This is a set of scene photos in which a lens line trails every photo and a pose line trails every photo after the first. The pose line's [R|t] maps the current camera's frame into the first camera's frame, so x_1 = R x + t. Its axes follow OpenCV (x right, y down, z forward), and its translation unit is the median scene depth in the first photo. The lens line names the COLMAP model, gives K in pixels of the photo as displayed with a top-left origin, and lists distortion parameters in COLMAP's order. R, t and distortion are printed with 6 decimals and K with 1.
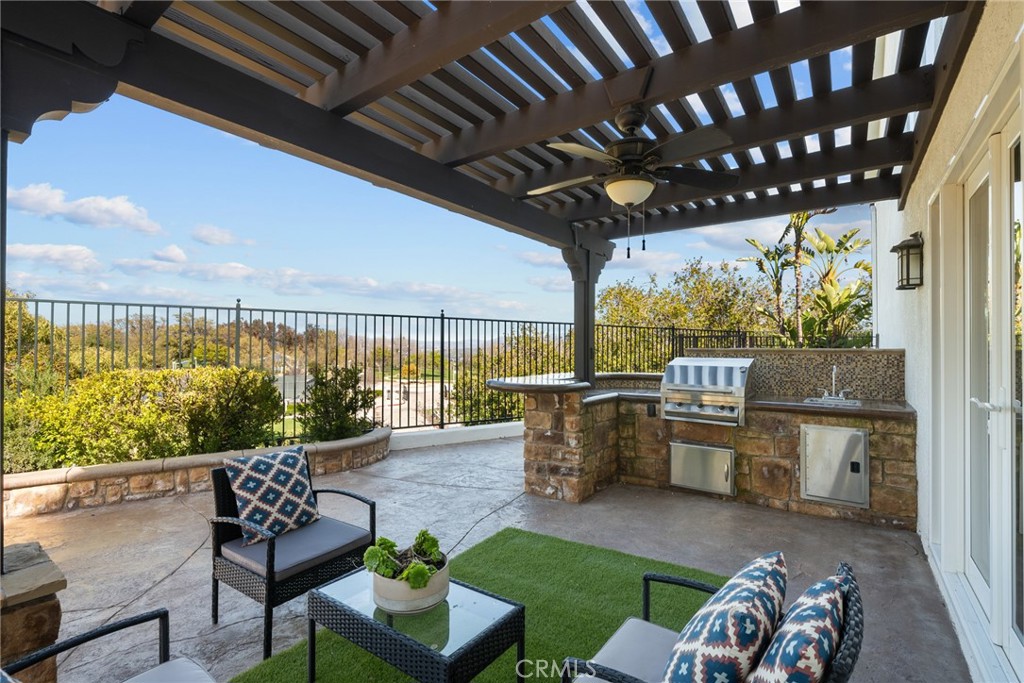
lens RADIAL K [[471.5, 0, 506.9], [0, 471.5, 337.3], [0, 0, 1]] dist [0.001046, -0.000005]
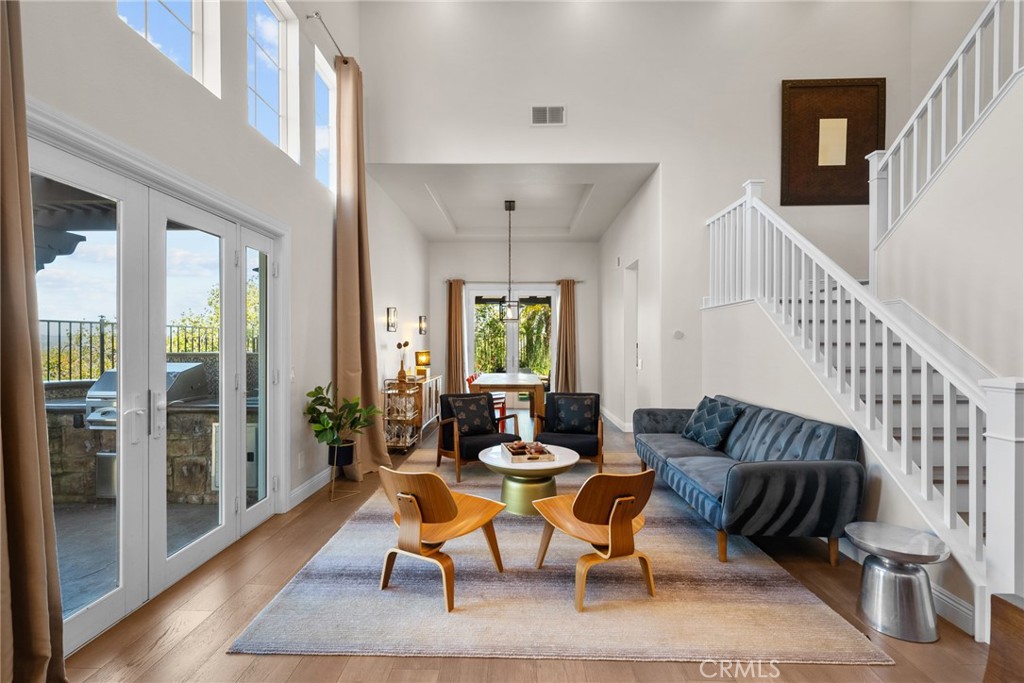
lens RADIAL K [[473.6, 0, 511.4], [0, 473.6, 338.9], [0, 0, 1]] dist [-0.001323, -0.000245]
pose [[0.822397, 0.006358, 0.568878, 0.481474], [-0.011132, 0.999926, 0.004917, -0.021689], [-0.568804, -0.010376, 0.822407, -0.254294]]
